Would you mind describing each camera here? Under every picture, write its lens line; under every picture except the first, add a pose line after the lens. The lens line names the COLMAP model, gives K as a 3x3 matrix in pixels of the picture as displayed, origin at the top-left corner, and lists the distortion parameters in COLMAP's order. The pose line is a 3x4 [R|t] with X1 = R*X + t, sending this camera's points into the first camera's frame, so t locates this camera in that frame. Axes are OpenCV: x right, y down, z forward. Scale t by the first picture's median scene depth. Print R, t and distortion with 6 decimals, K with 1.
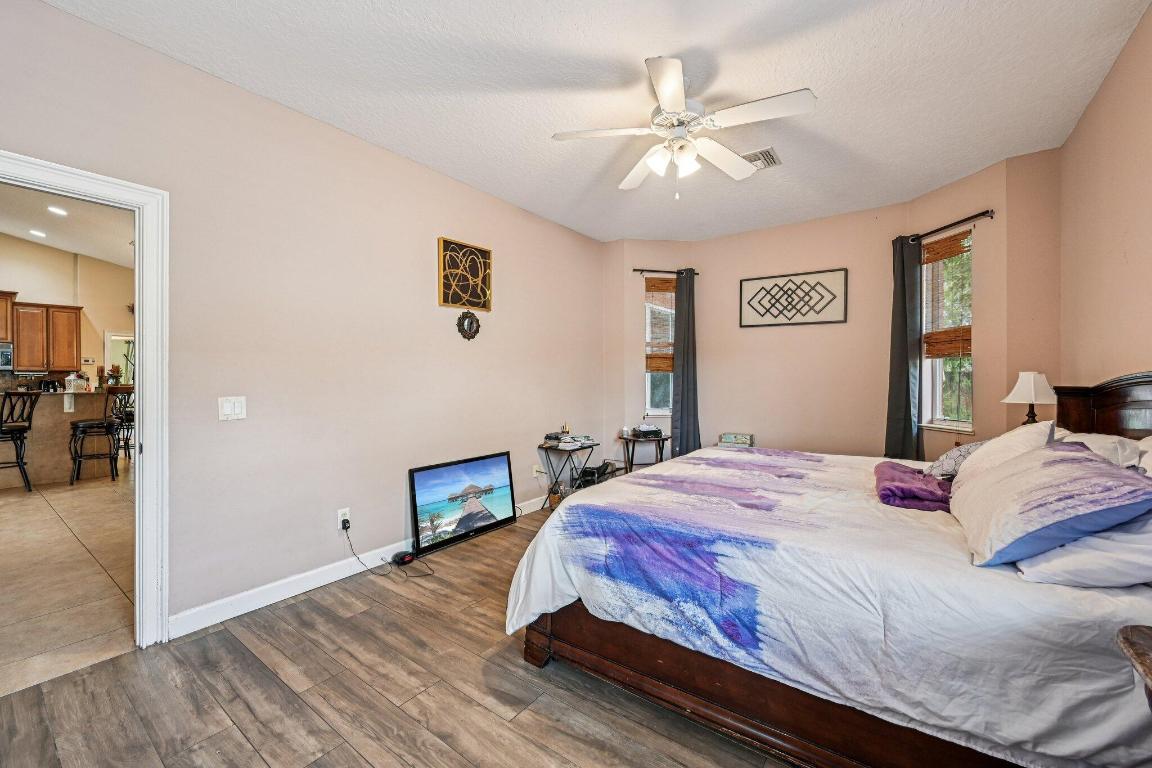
lens RADIAL K [[462.7, 0, 577.9], [0, 462.7, 377.2], [0, 0, 1]] dist [0.000025, -0.000074]
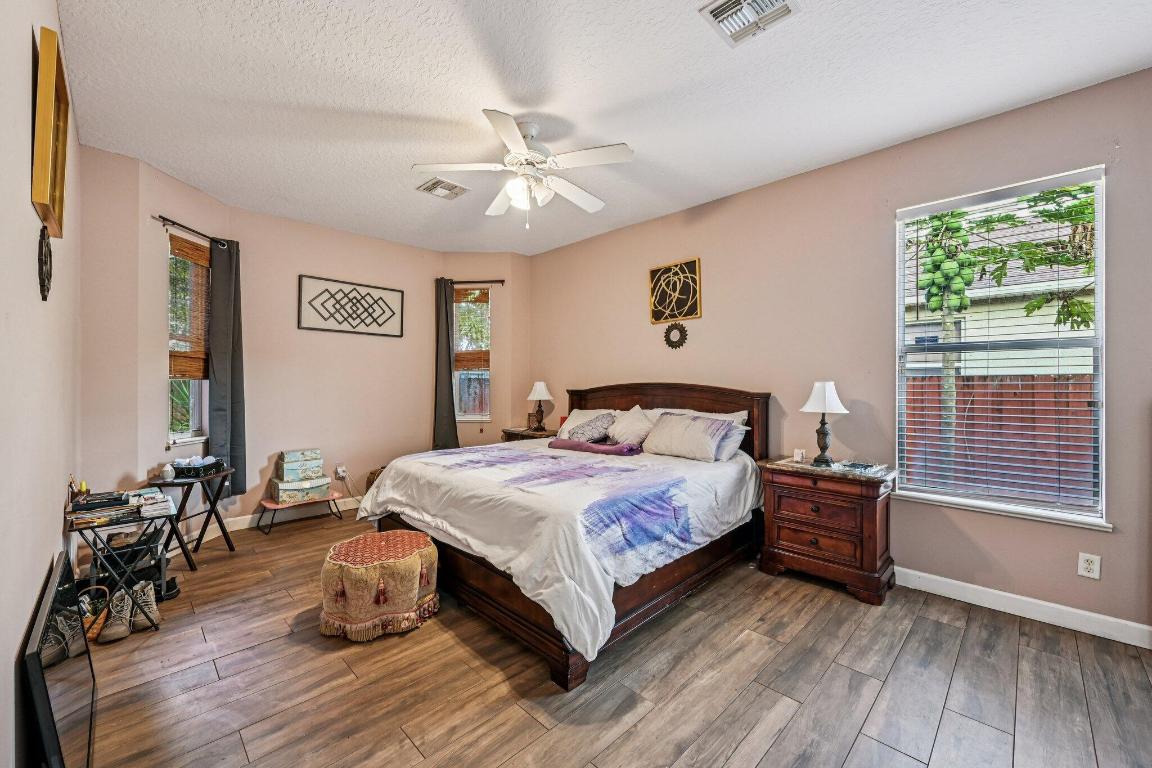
lens RADIAL K [[455.1, 0, 576.5], [0, 455.1, 380.2], [0, 0, 1]] dist [-0.001583, -0.000303]
pose [[0.146690, 0.006072, 0.989164, -0.525328], [0.001206, 0.999979, -0.006318, -0.004268], [-0.989182, 0.002120, 0.146679, 0.437493]]
